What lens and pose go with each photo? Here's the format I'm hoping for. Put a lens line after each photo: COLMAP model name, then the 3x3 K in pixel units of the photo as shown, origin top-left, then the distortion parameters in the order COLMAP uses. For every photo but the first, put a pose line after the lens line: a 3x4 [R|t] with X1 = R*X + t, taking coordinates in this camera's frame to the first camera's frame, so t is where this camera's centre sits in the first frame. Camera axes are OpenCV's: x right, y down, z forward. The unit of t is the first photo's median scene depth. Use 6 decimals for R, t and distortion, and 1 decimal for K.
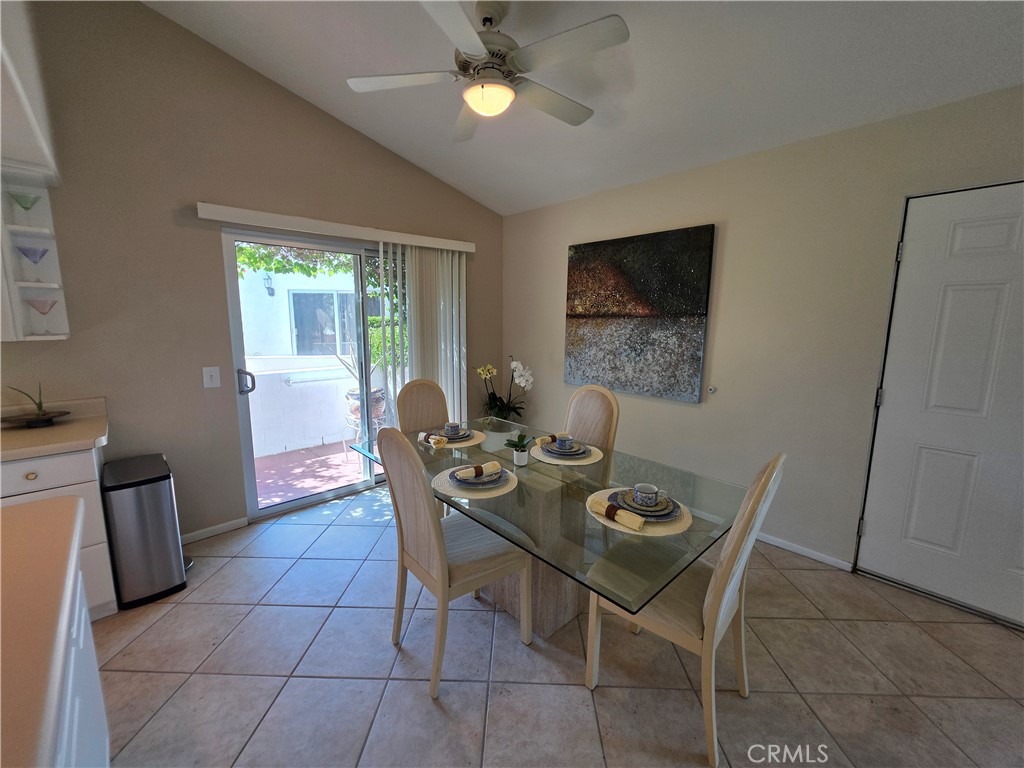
lens RADIAL K [[411.9, 0, 515.6], [0, 411.9, 382.3], [0, 0, 1]] dist [0.002011, -0.000219]
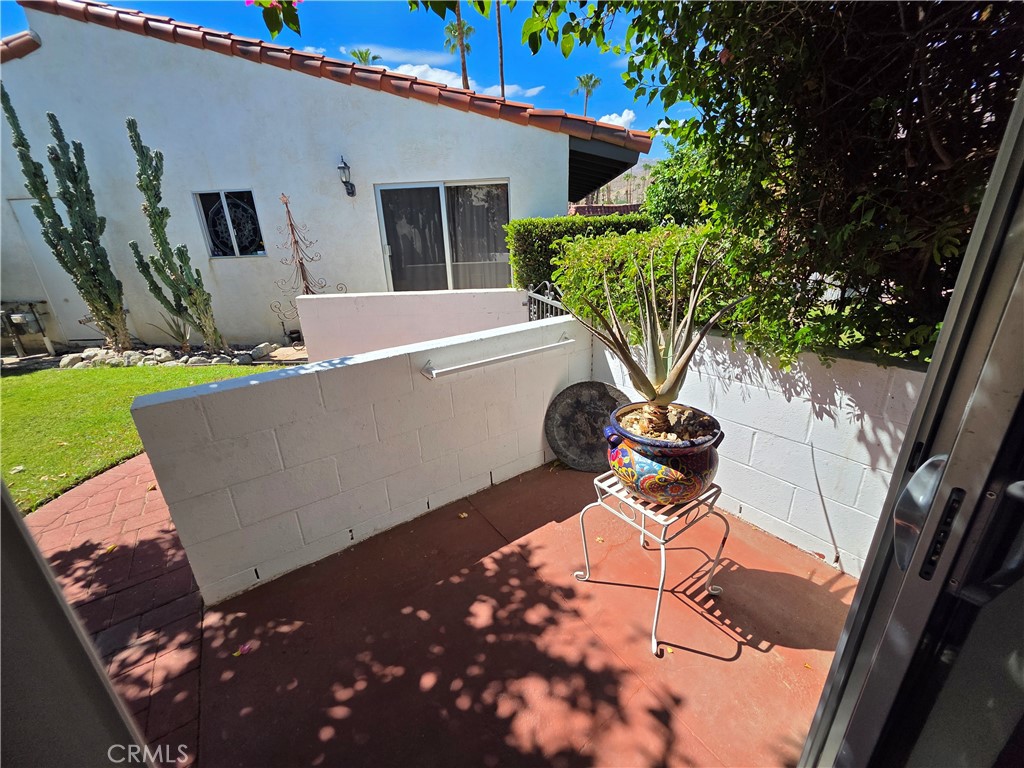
lens RADIAL K [[411.9, 0, 514.0], [0, 411.9, 384.8], [0, 0, 1]] dist [0.002011, -0.000219]
pose [[0.986973, 0.021441, -0.159449, -0.424711], [0.011597, 0.979020, 0.203435, -0.078690], [0.160466, -0.202634, 0.966018, 0.645494]]
